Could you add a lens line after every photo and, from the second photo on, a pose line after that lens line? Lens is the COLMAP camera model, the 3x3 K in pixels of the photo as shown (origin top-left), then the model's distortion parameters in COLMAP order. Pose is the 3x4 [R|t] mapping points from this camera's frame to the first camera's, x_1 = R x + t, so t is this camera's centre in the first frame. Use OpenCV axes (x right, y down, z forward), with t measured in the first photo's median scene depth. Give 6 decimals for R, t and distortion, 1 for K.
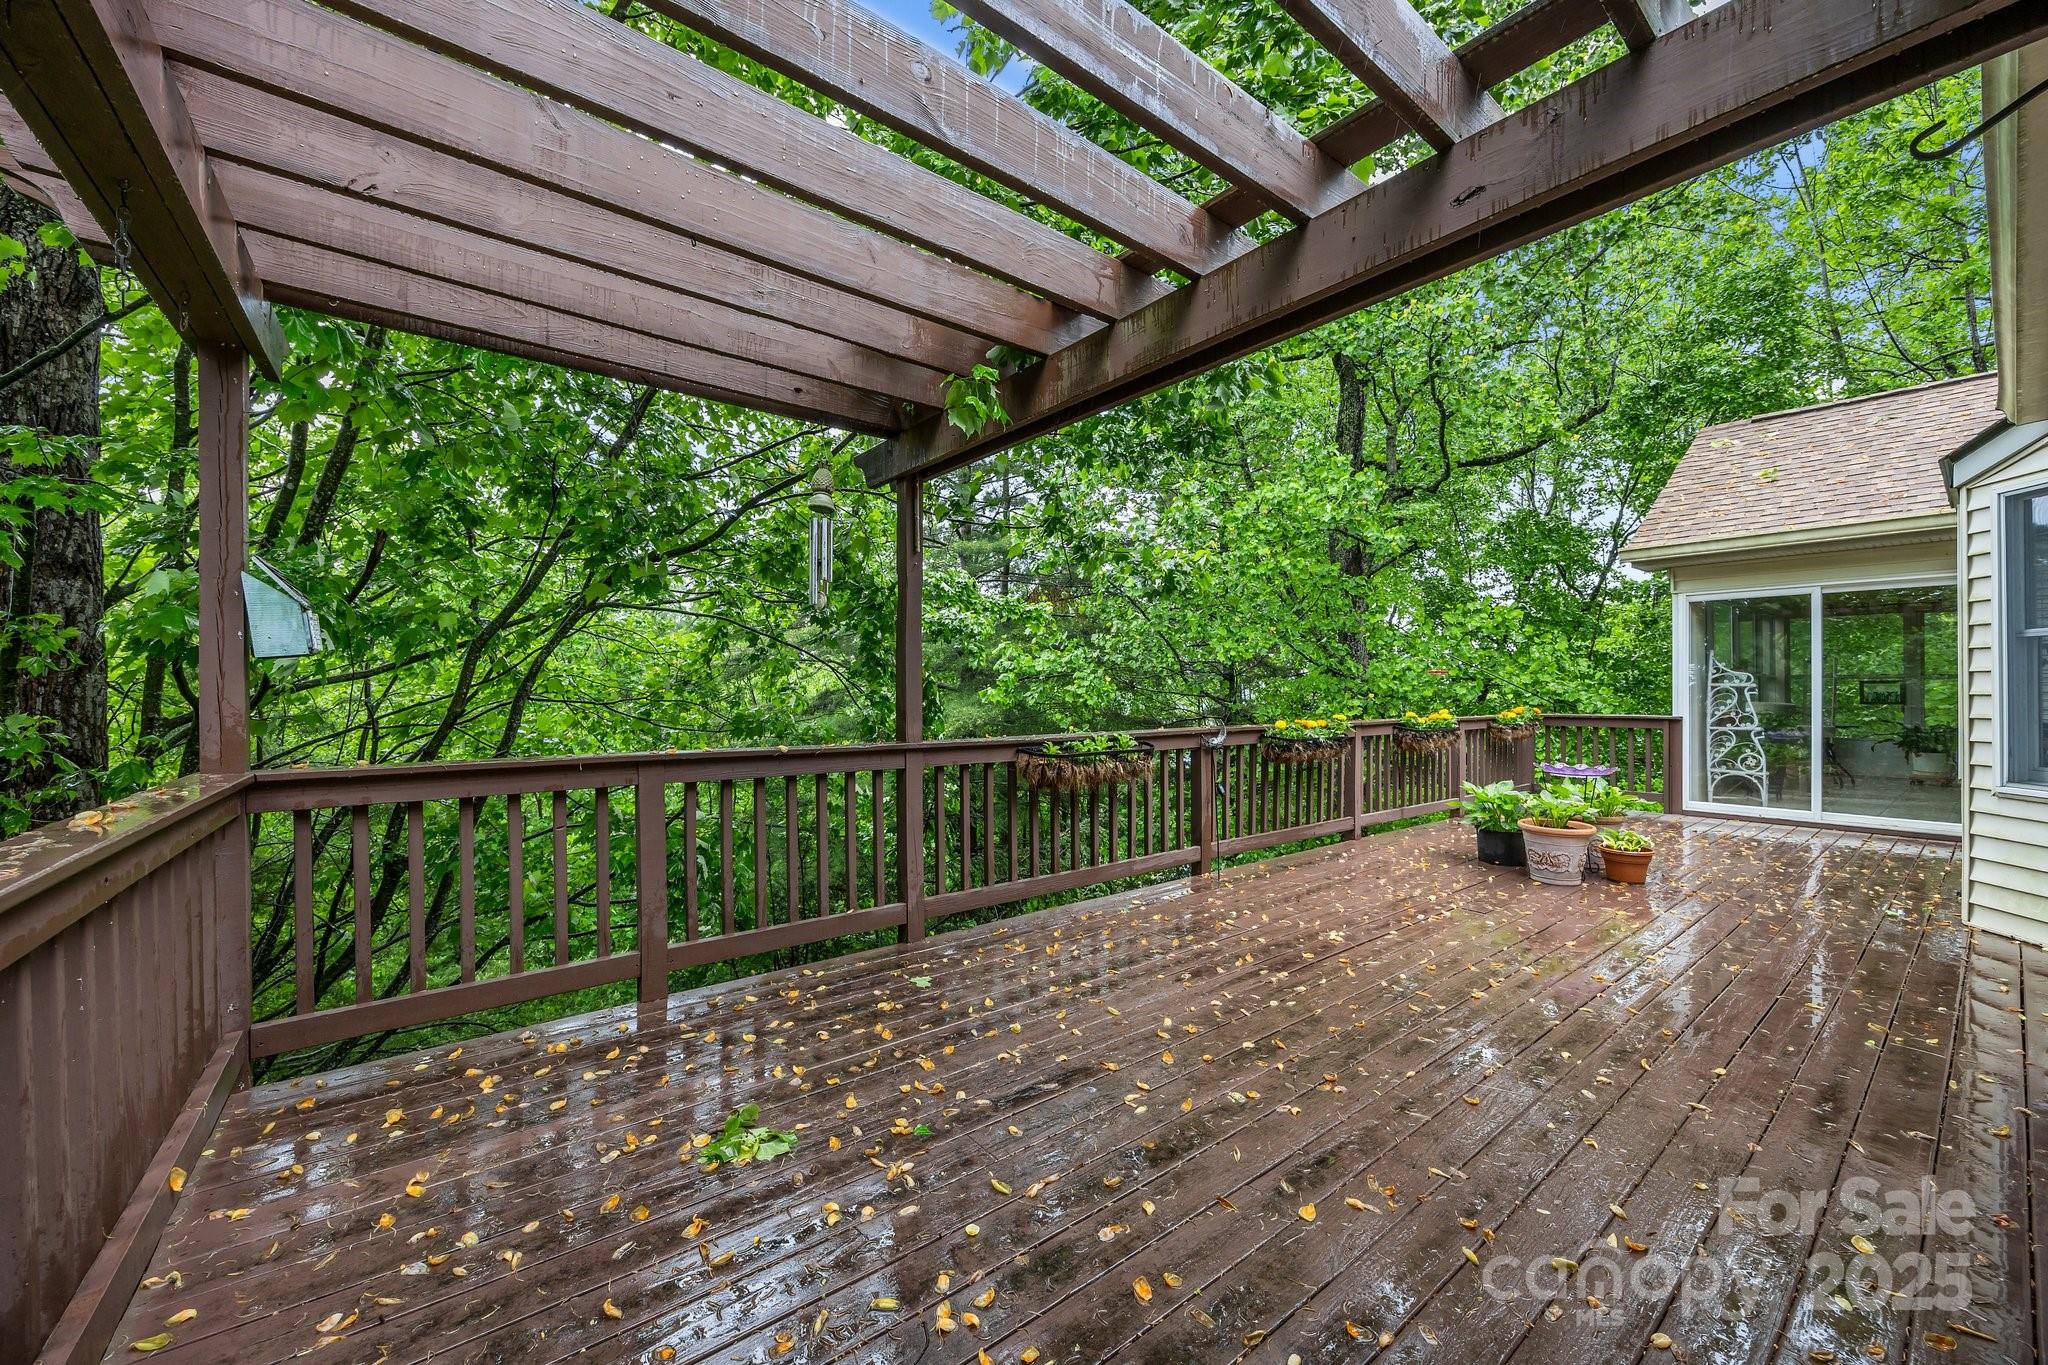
lens RADIAL K [[788.9, 0, 1035.2], [0, 788.9, 686.0], [0, 0, 1]] dist [-0.000878, 0.000169]
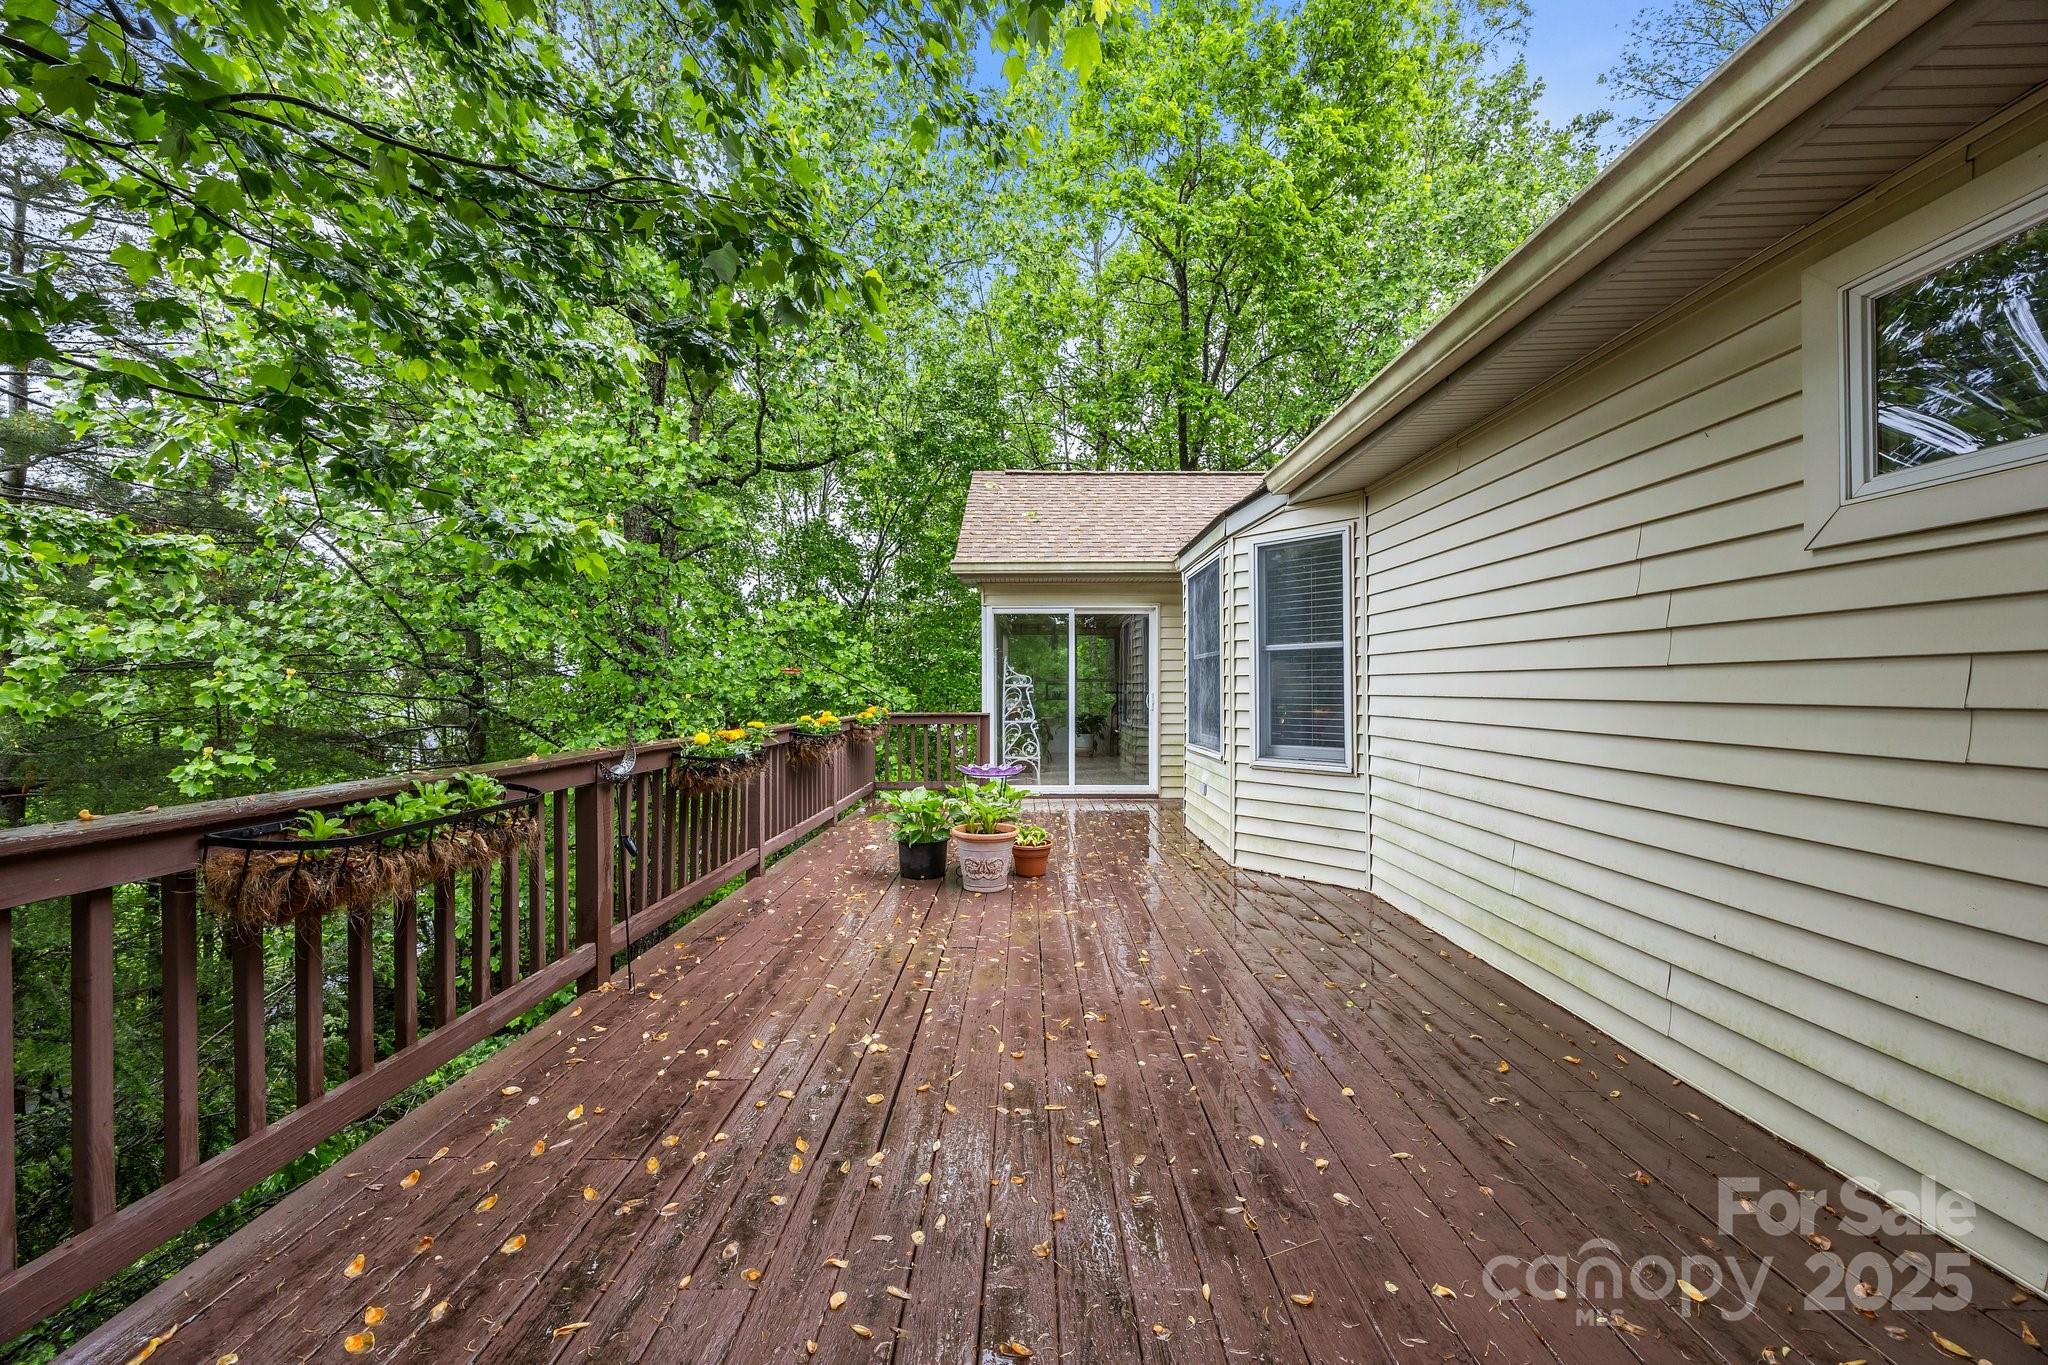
lens RADIAL K [[788.9, 0, 1035.2], [0, 788.9, 686.0], [0, 0, 1]] dist [-0.000878, 0.000169]
pose [[0.631415, 0.004041, 0.775434, -0.047898], [-0.003986, 0.999990, -0.001966, 0.002031], [-0.775435, -0.001849, 0.631425, 0.311595]]
